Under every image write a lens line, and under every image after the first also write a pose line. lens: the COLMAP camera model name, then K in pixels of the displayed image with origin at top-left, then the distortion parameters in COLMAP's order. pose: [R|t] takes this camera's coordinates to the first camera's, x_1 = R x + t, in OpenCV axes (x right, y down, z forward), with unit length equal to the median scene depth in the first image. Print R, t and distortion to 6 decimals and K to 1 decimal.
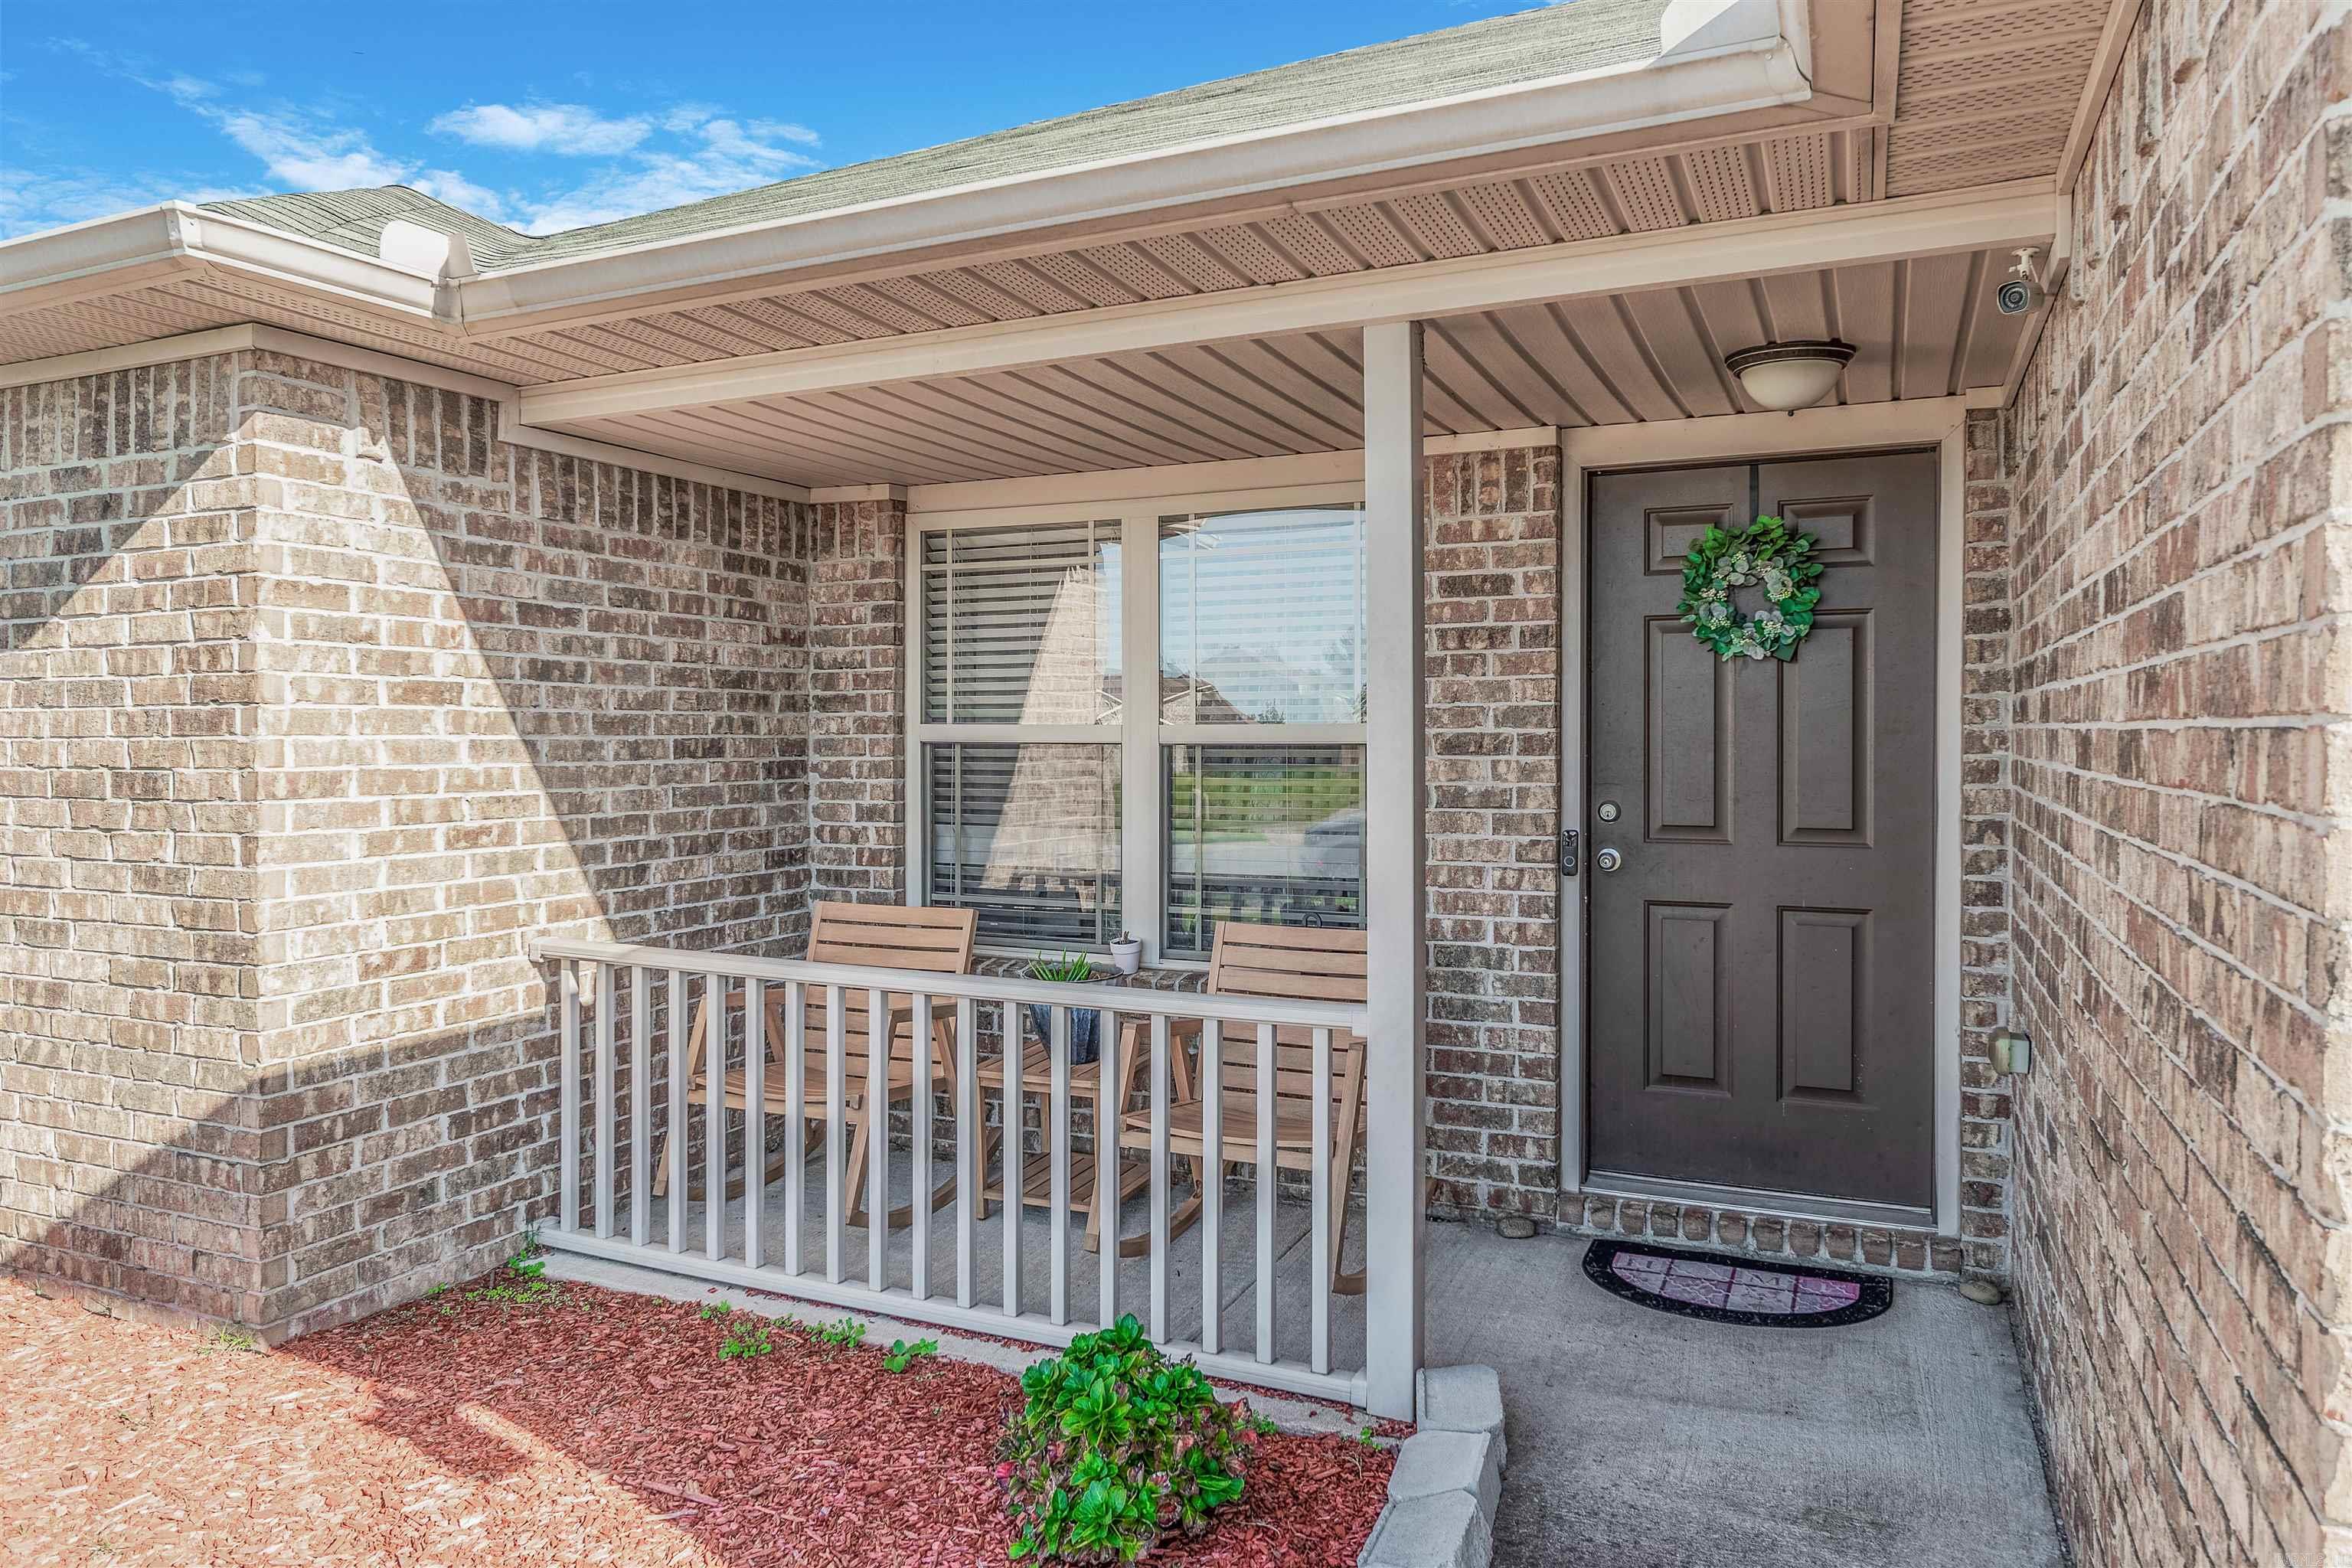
lens RADIAL K [[1545.0, 0, 1183.2], [0, 1545.0, 752.7], [0, 0, 1]] dist [0.001393, -0.001933]
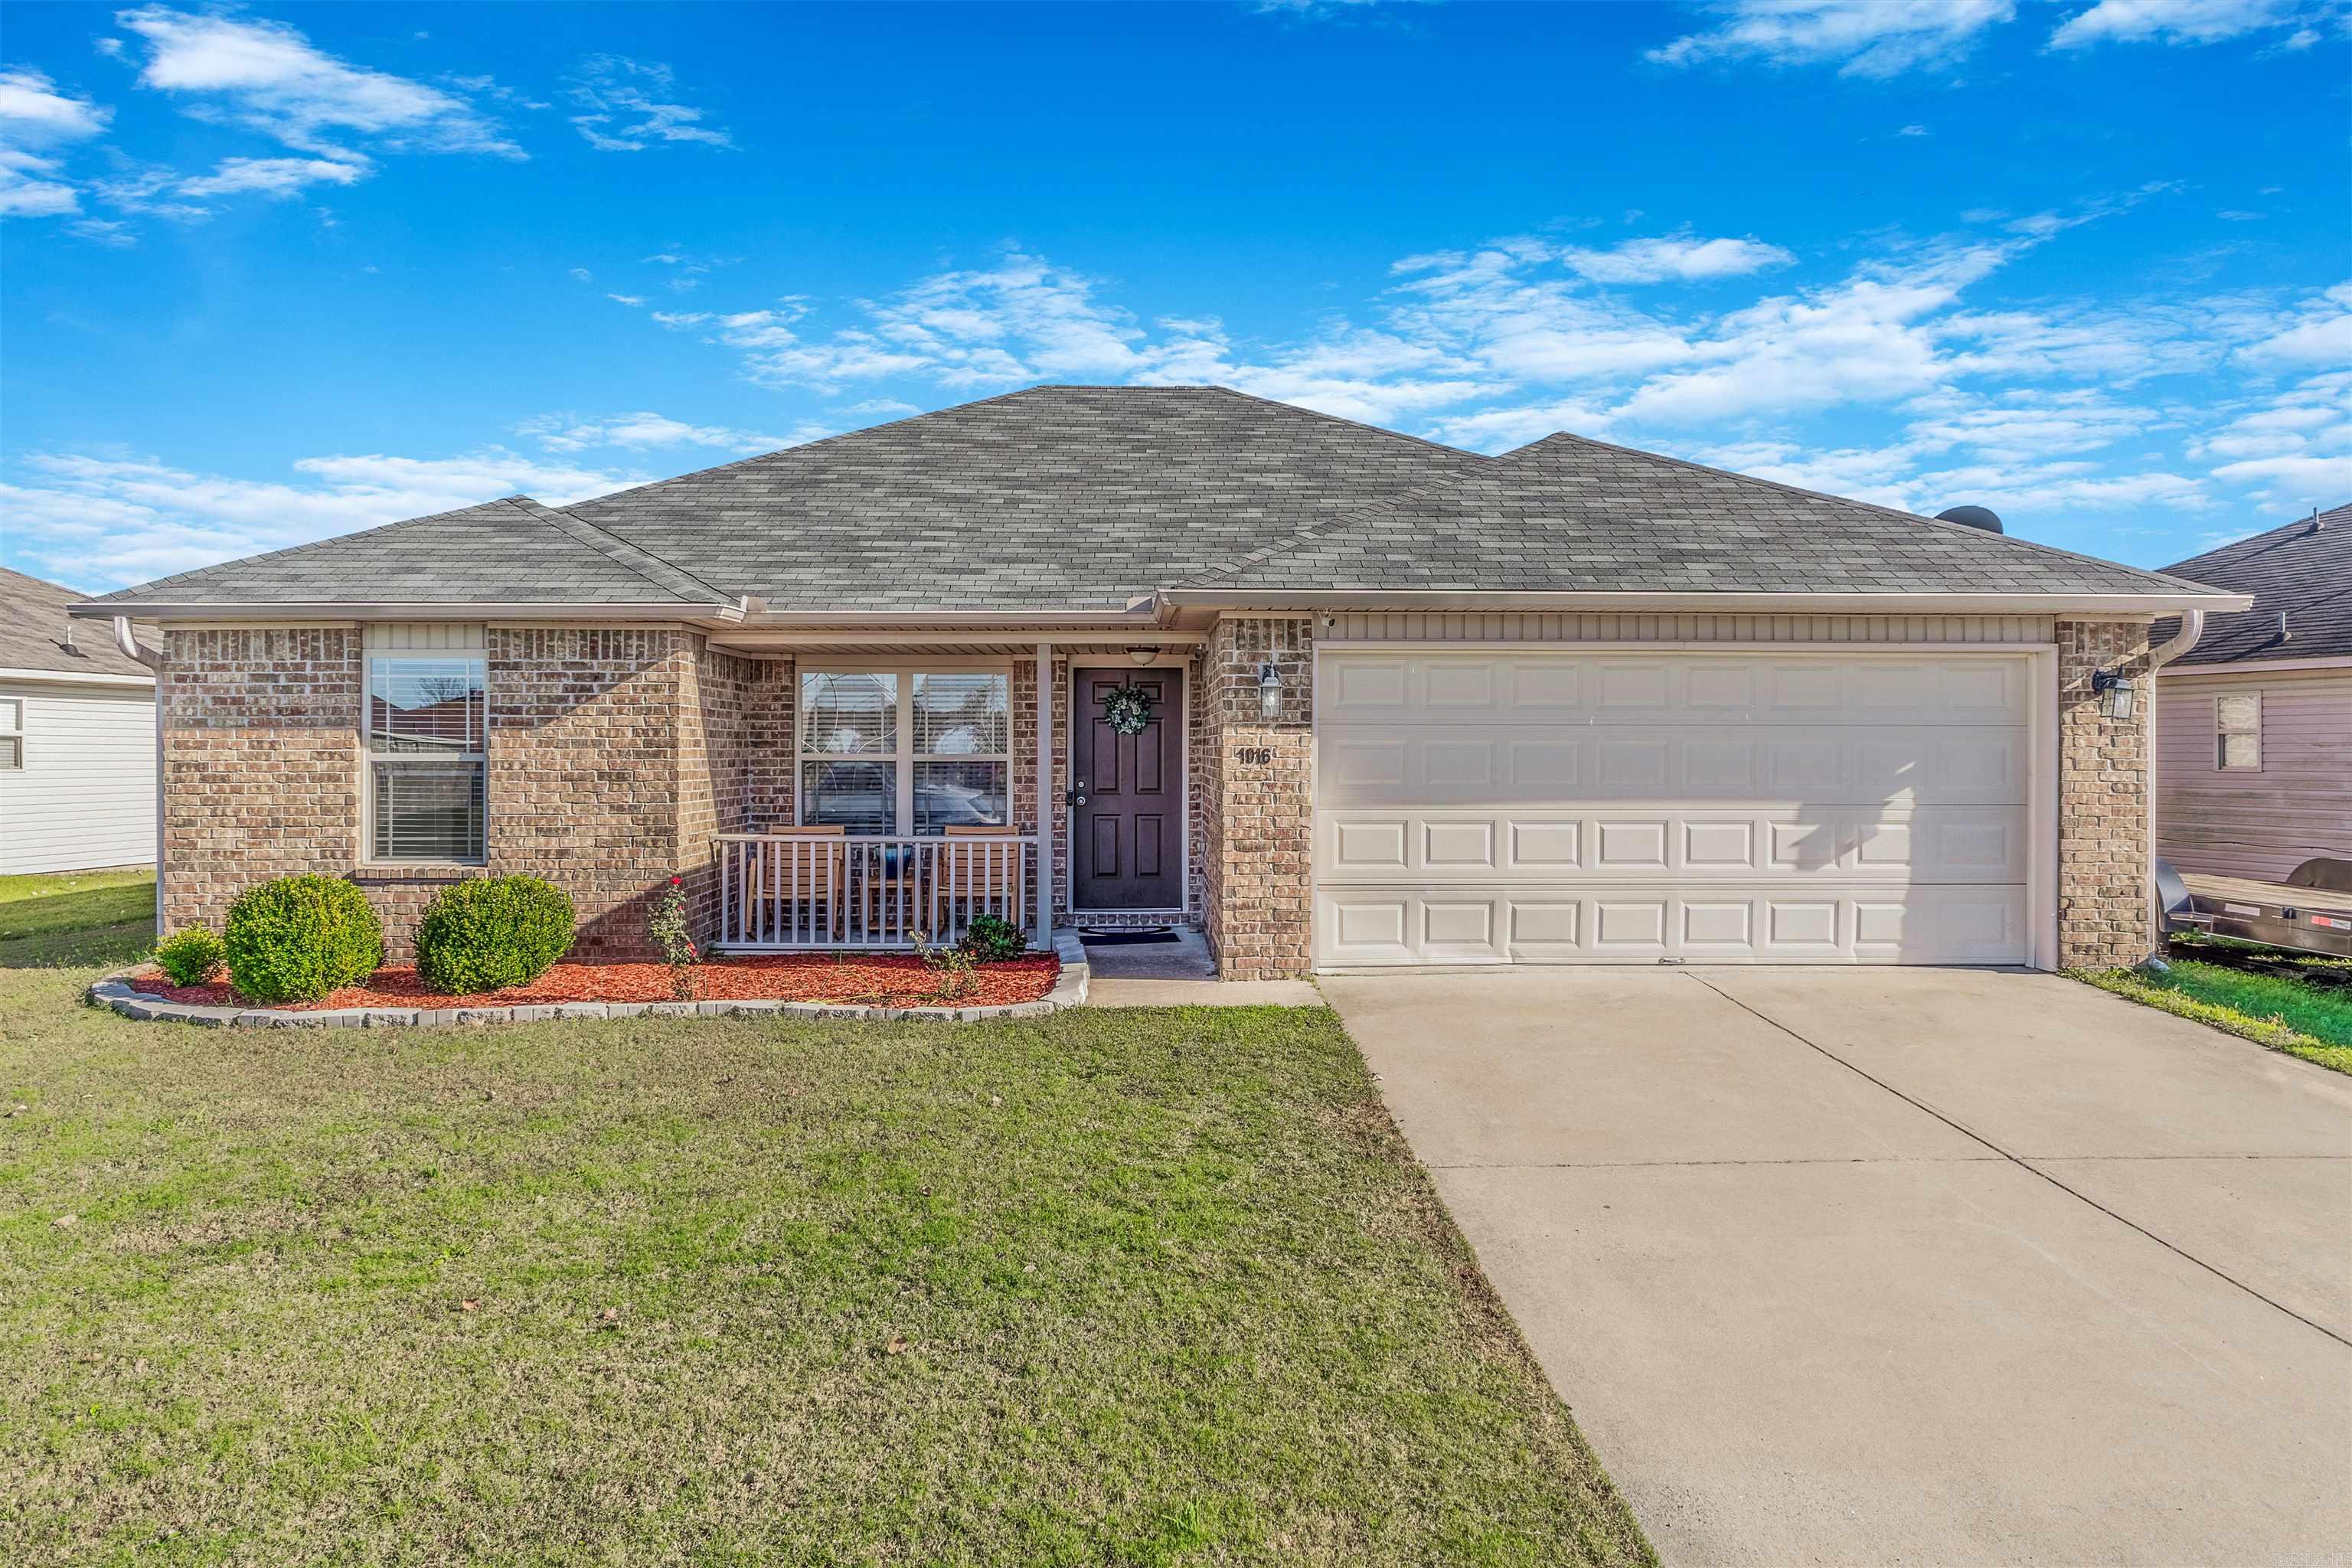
lens RADIAL K [[1545.0, 0, 1186.2], [0, 1545.0, 789.2], [0, 0, 1]] dist [0.001393, -0.001933]
pose [[0.899347, -0.008476, 0.437153, -0.920787], [0.003386, 0.999917, 0.012423, 0.012747], [-0.437222, -0.009693, 0.899301, -1.915721]]
